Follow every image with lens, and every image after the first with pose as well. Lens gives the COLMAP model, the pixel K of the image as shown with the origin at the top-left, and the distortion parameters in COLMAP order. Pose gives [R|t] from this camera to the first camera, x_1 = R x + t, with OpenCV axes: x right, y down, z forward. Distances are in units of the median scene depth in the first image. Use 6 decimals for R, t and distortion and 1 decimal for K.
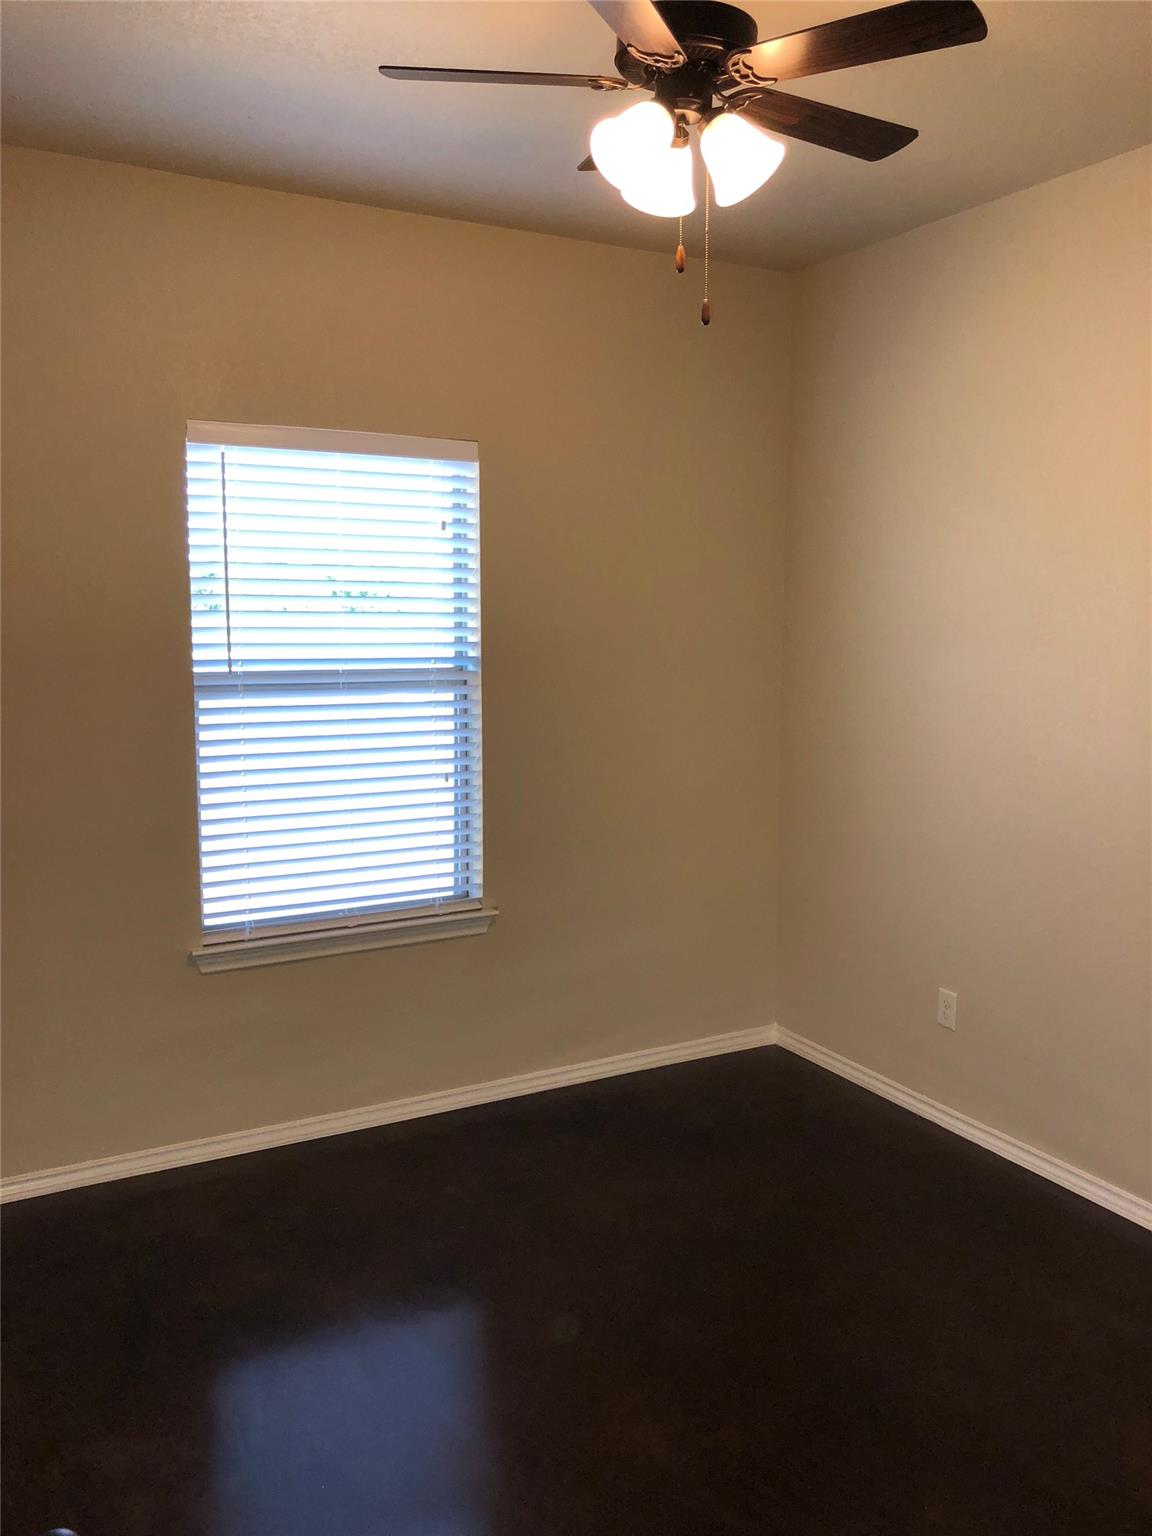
lens RADIAL K [[1275.3, 0, 575.3], [0, 1275.3, 765.1], [0, 0, 1]] dist [0.052692, -0.003424]
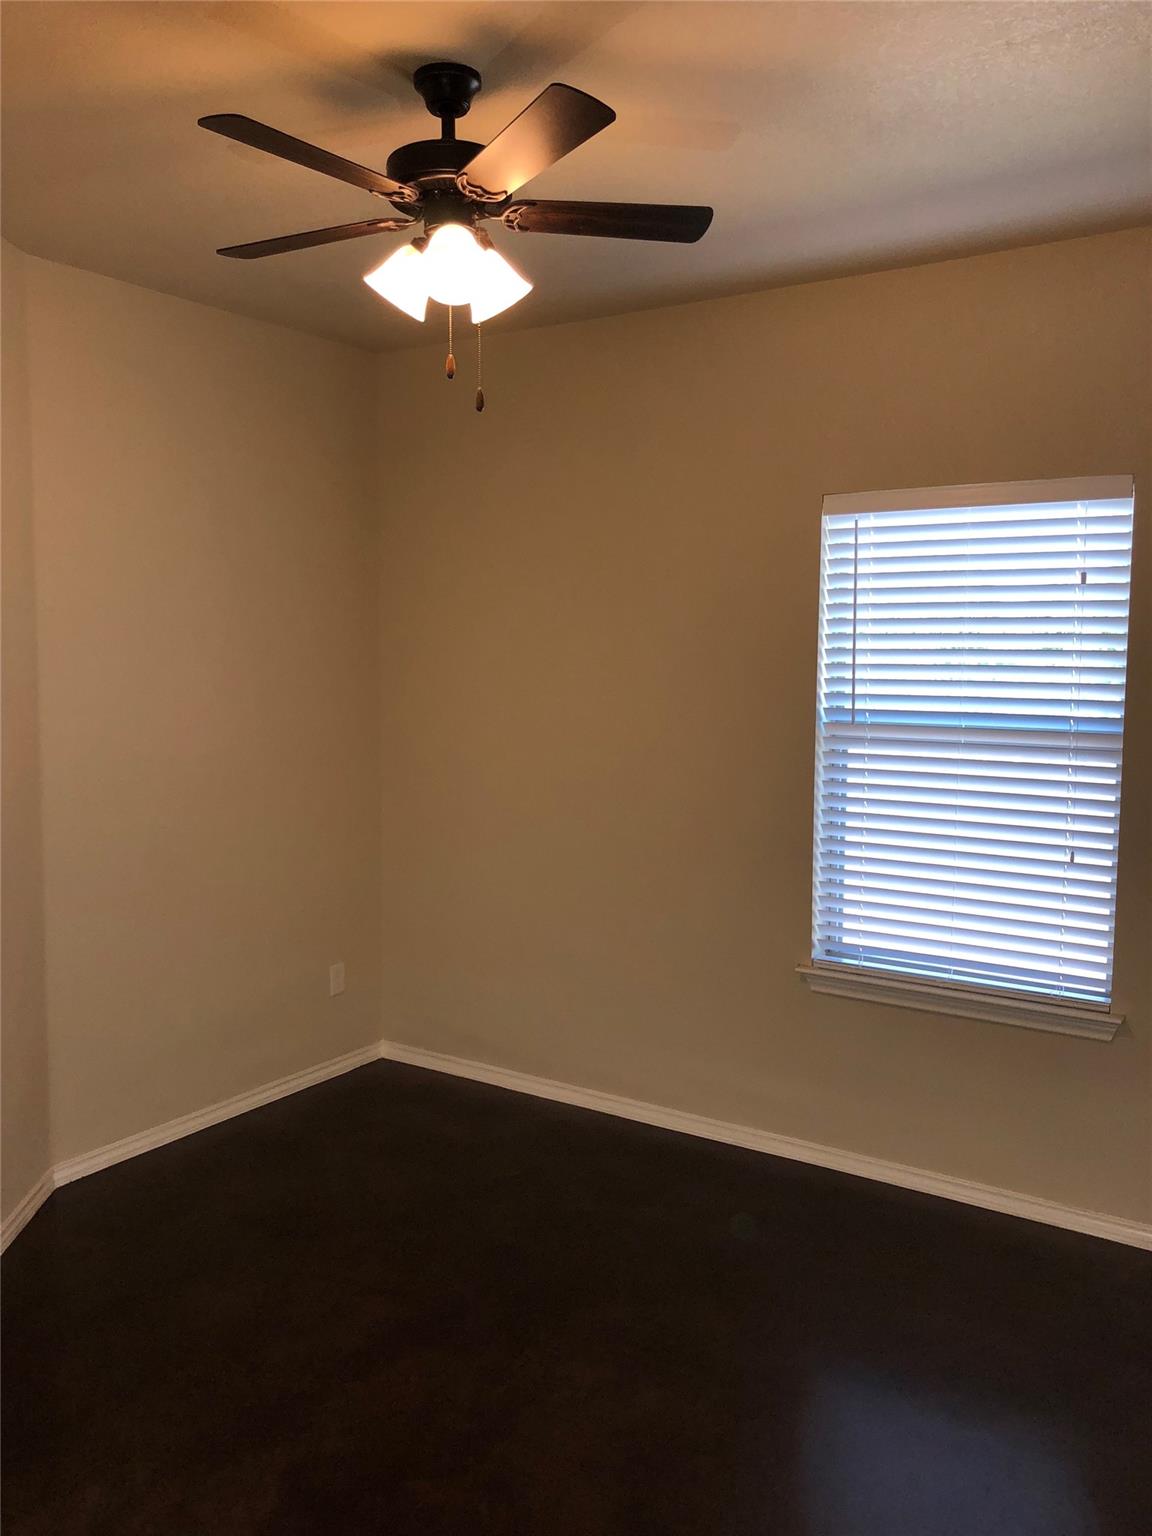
lens RADIAL K [[1283.8, 0, 582.7], [0, 1283.8, 768.2], [0, 0, 1]] dist [0.060264, -0.004572]
pose [[0.460848, 0.088935, -0.883012, 1.095559], [-0.118217, 0.992251, 0.038239, -0.089305], [0.879570, 0.086765, 0.467791, 0.549480]]
